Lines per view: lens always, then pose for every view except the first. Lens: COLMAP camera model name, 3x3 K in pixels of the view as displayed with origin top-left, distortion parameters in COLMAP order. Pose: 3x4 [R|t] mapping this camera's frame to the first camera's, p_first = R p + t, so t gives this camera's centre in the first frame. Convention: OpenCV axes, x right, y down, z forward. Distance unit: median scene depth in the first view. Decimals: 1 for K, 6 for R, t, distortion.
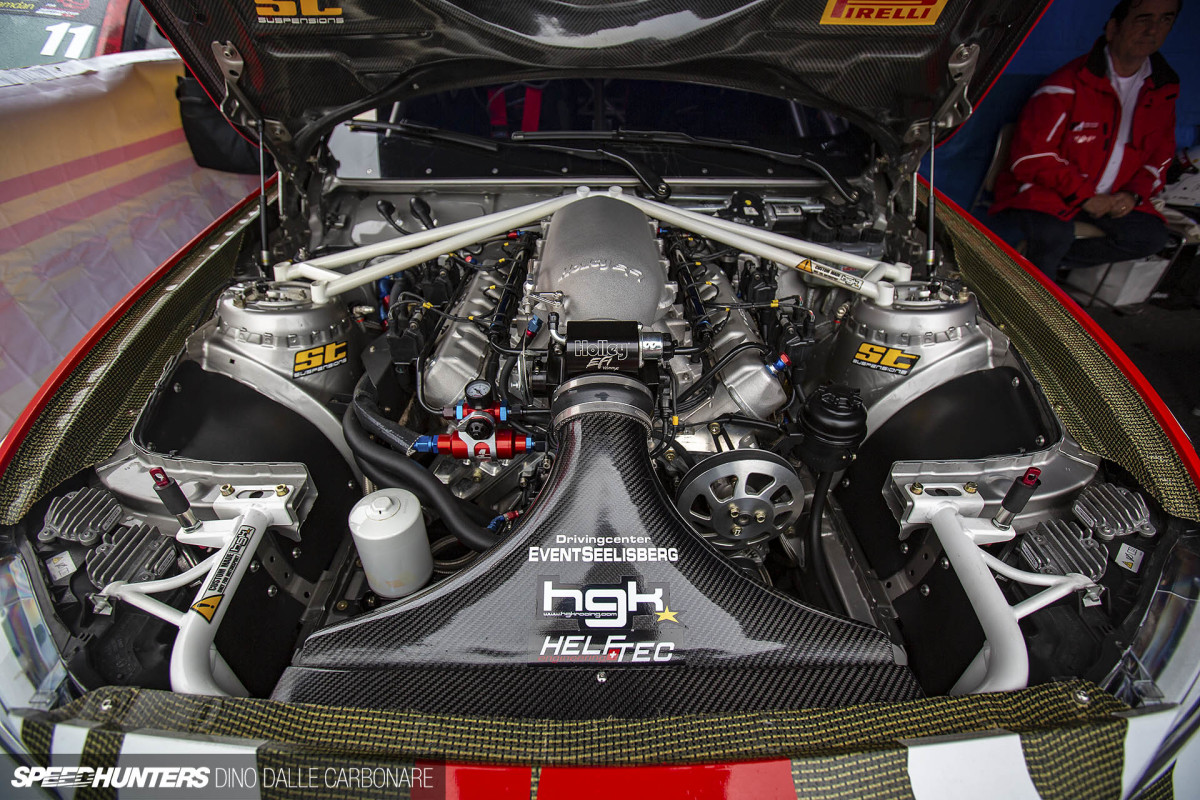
lens RADIAL K [[553.3, 0, 600.0], [0, 553.3, 400.0], [0, 0, 1]] dist [0.000141, 0.000050]
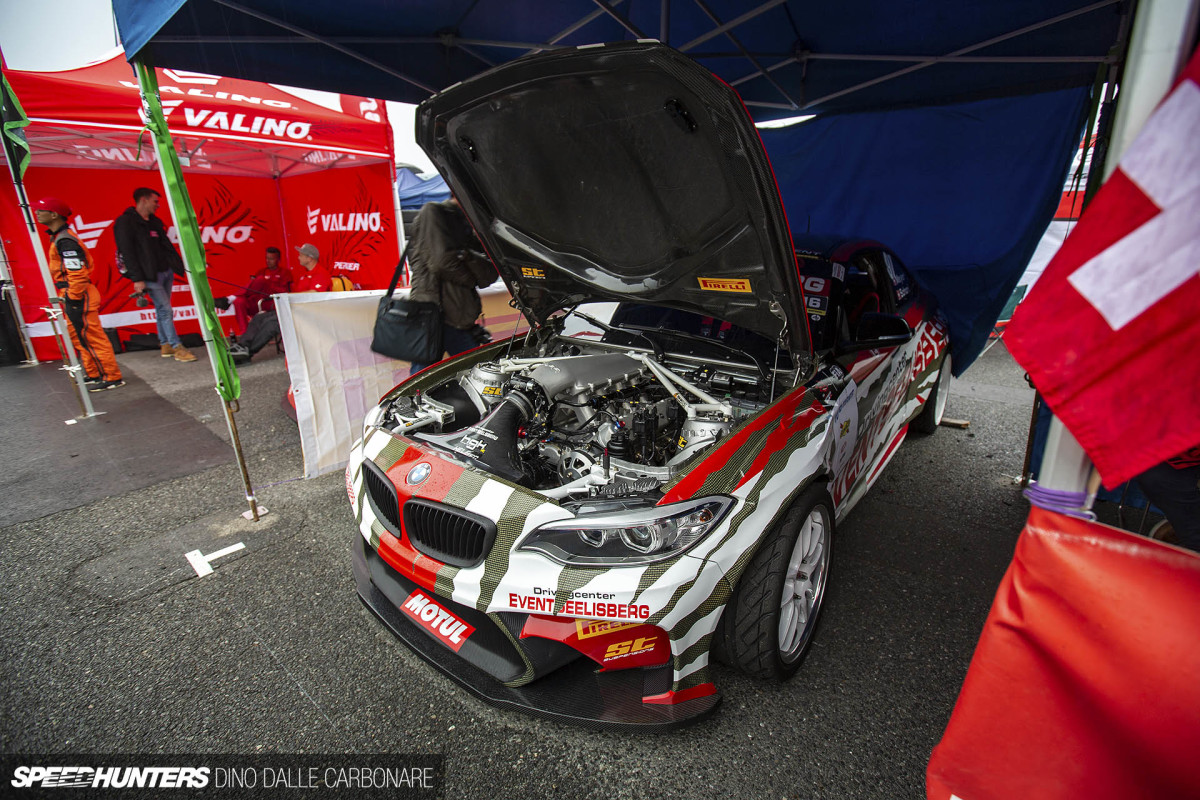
lens RADIAL K [[553.3, 0, 600.0], [0, 553.3, 400.0], [0, 0, 1]] dist [0.000141, 0.000050]
pose [[0.777227, 0.186835, -0.600841, 1.532401], [-0.364851, 0.911799, -0.188430, 0.282209], [0.512642, 0.365670, 0.776842, -0.787763]]
